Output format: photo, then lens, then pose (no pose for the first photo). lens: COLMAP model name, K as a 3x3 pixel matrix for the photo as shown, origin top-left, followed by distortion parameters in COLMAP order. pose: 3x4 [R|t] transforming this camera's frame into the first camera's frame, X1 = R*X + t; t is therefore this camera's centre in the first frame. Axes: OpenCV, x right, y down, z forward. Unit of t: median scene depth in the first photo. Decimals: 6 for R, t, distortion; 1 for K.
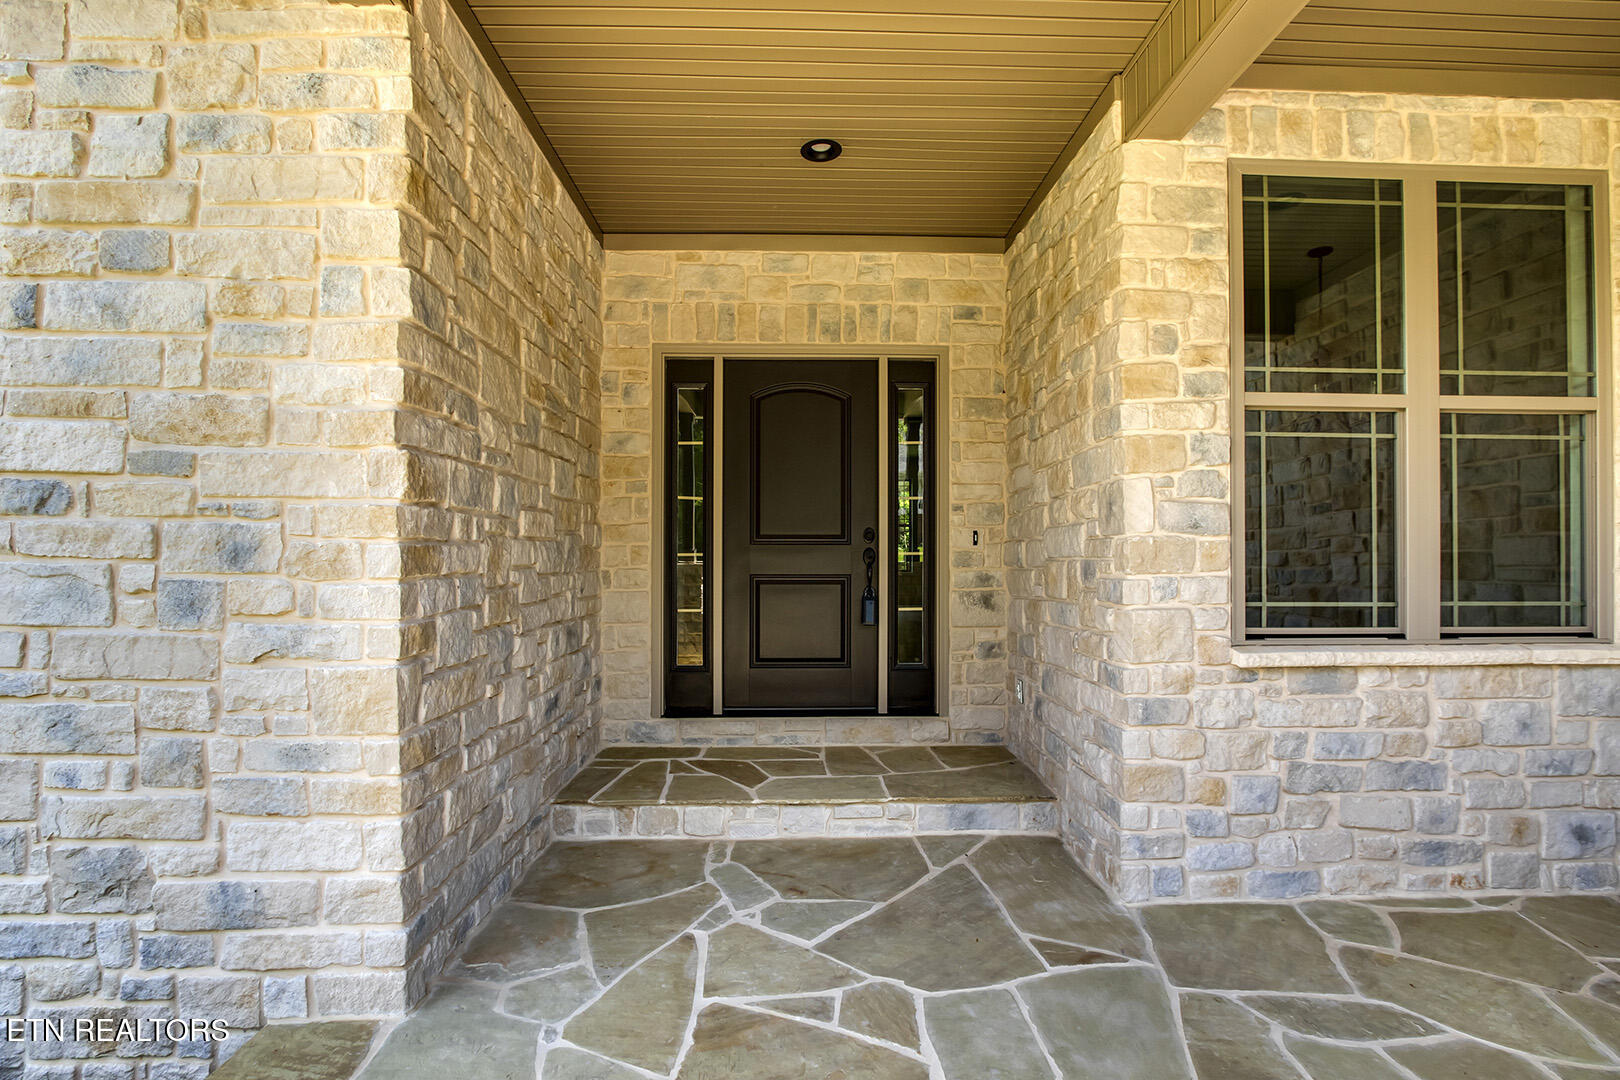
lens RADIAL K [[752.3, 0, 808.4], [0, 752.3, 542.5], [0, 0, 1]] dist [-0.024272, -0.001184]
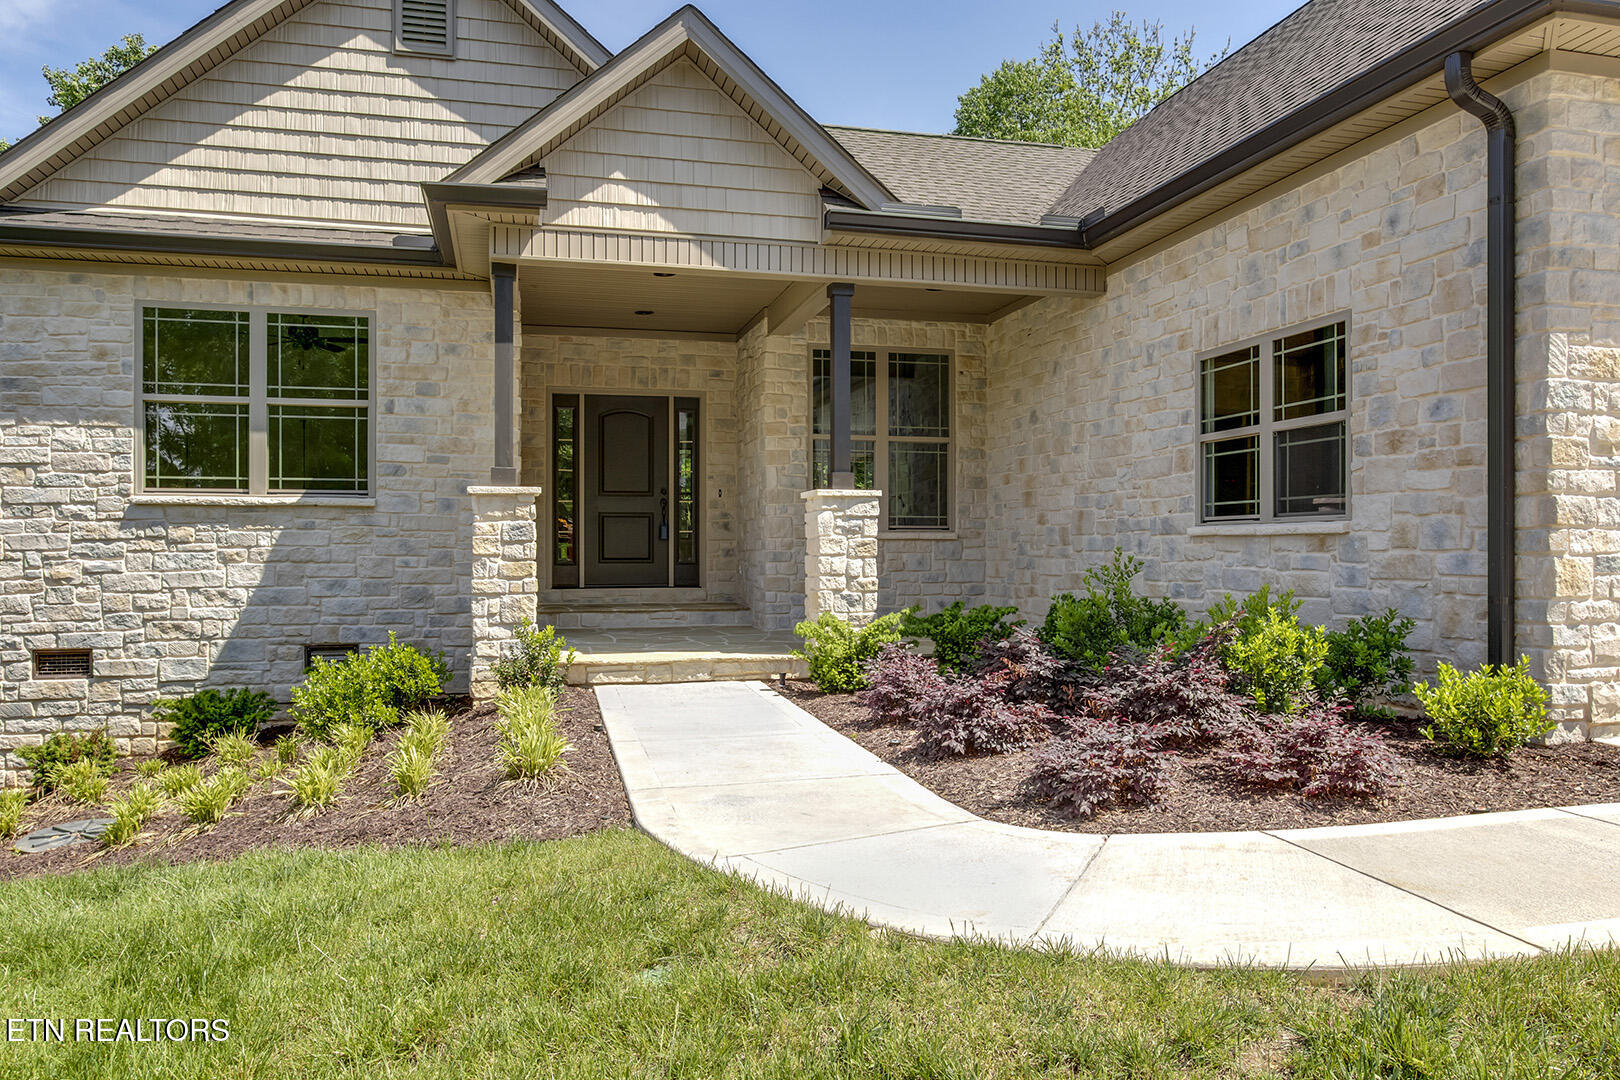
lens RADIAL K [[1121.5, 0, 808.1], [0, 1121.5, 541.9], [0, 0, 1]] dist [-0.008032, 0.000010]
pose [[0.973193, -0.001692, 0.229983, -0.330022], [-0.001354, 0.999913, 0.013084, 0.123374], [-0.229985, -0.013044, 0.973107, -2.803087]]
